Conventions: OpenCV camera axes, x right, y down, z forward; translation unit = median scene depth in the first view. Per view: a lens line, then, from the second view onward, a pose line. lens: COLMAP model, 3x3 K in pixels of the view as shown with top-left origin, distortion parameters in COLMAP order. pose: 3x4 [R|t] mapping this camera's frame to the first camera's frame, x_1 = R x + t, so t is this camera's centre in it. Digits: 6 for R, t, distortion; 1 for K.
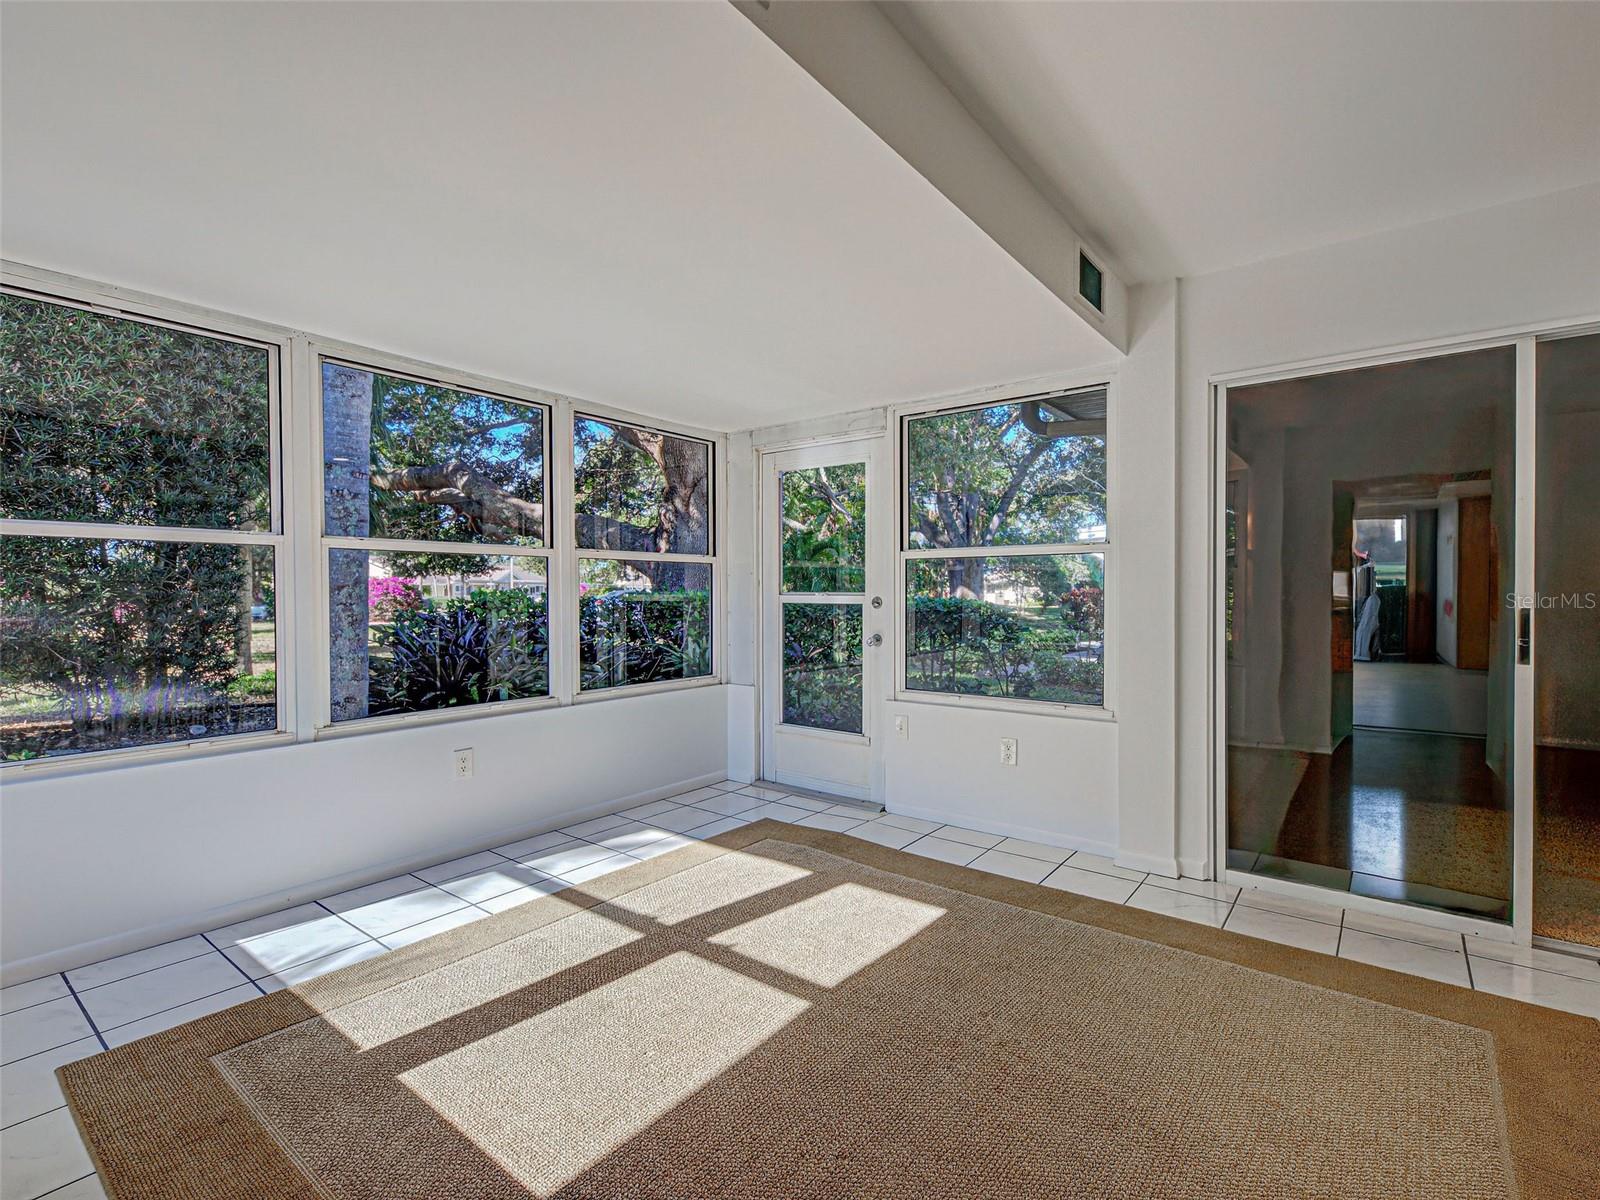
lens RADIAL K [[697.8, 0, 802.3], [0, 697.8, 608.2], [0, 0, 1]] dist [0.000220, -0.000182]
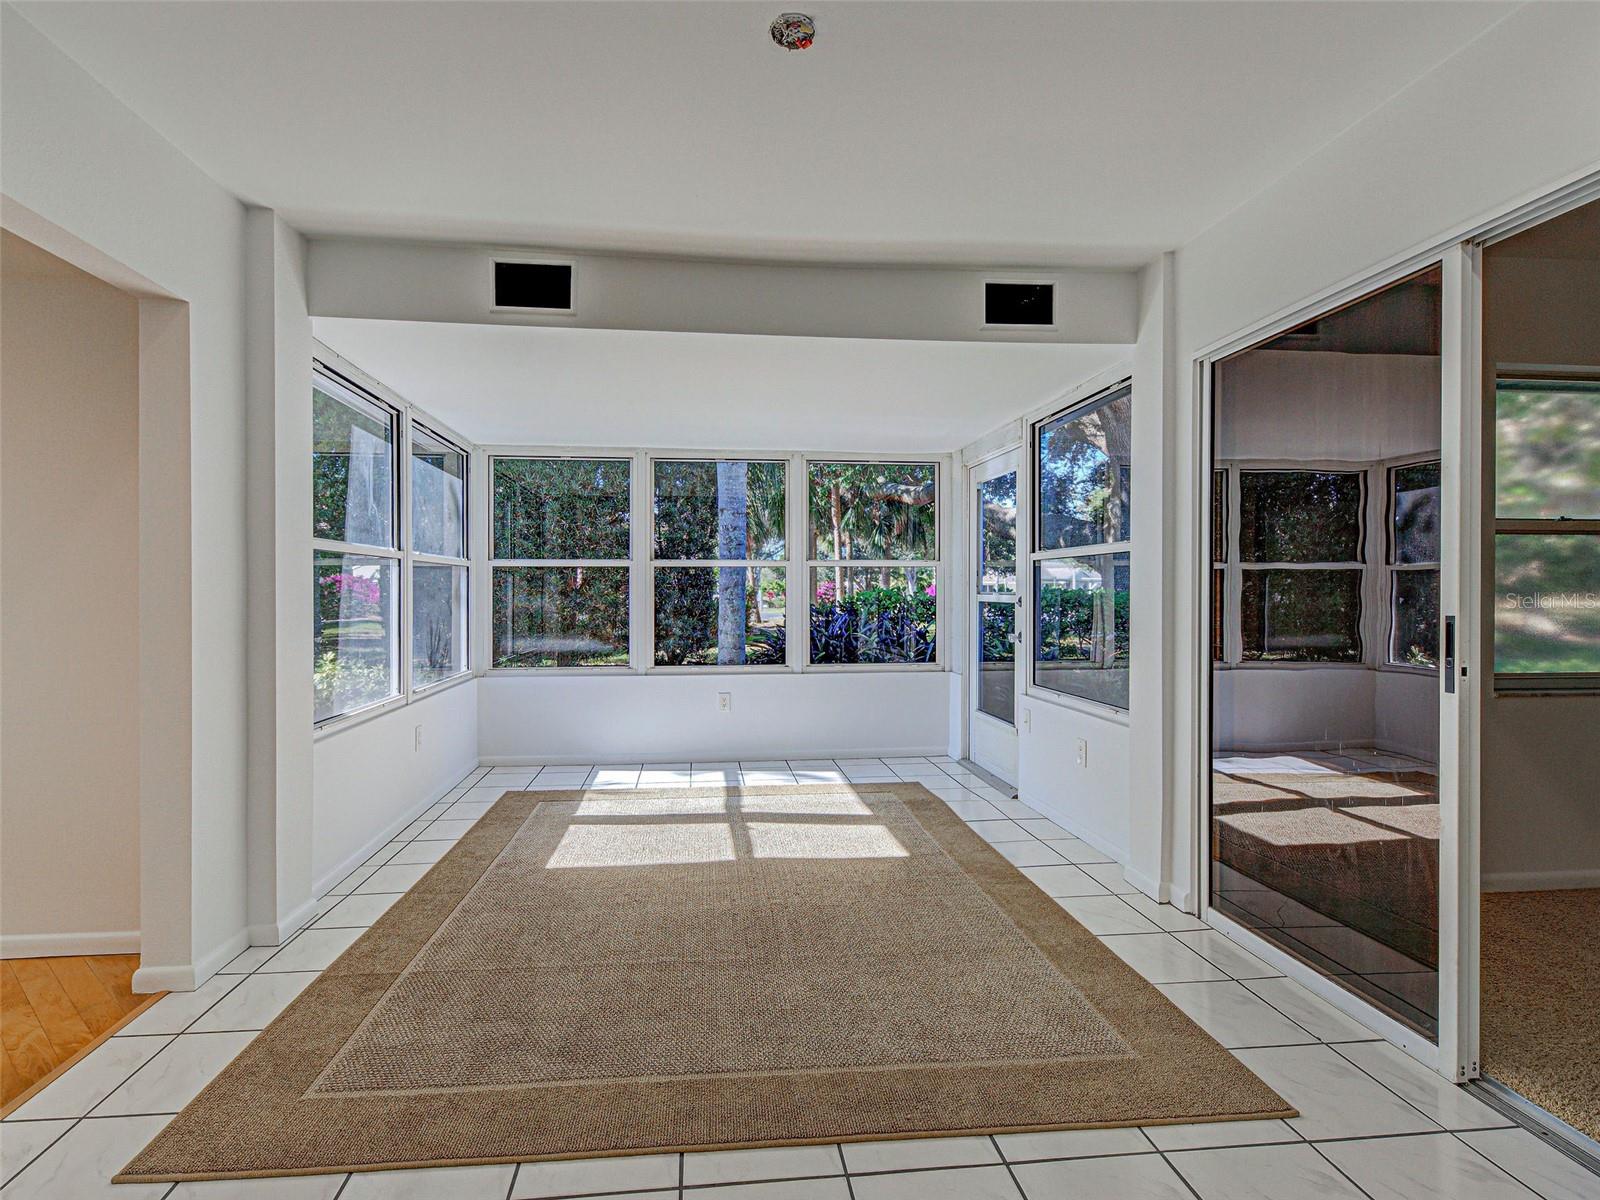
lens RADIAL K [[735.4, 0, 800.0], [0, 735.4, 600.0], [0, 0, 1]] dist [0.001722, 0.000301]
pose [[0.691821, 0.009204, -0.722011, 0.825495], [-0.016317, 0.999863, -0.002889, -0.001702], [0.721885, 0.013779, 0.691876, -0.018910]]
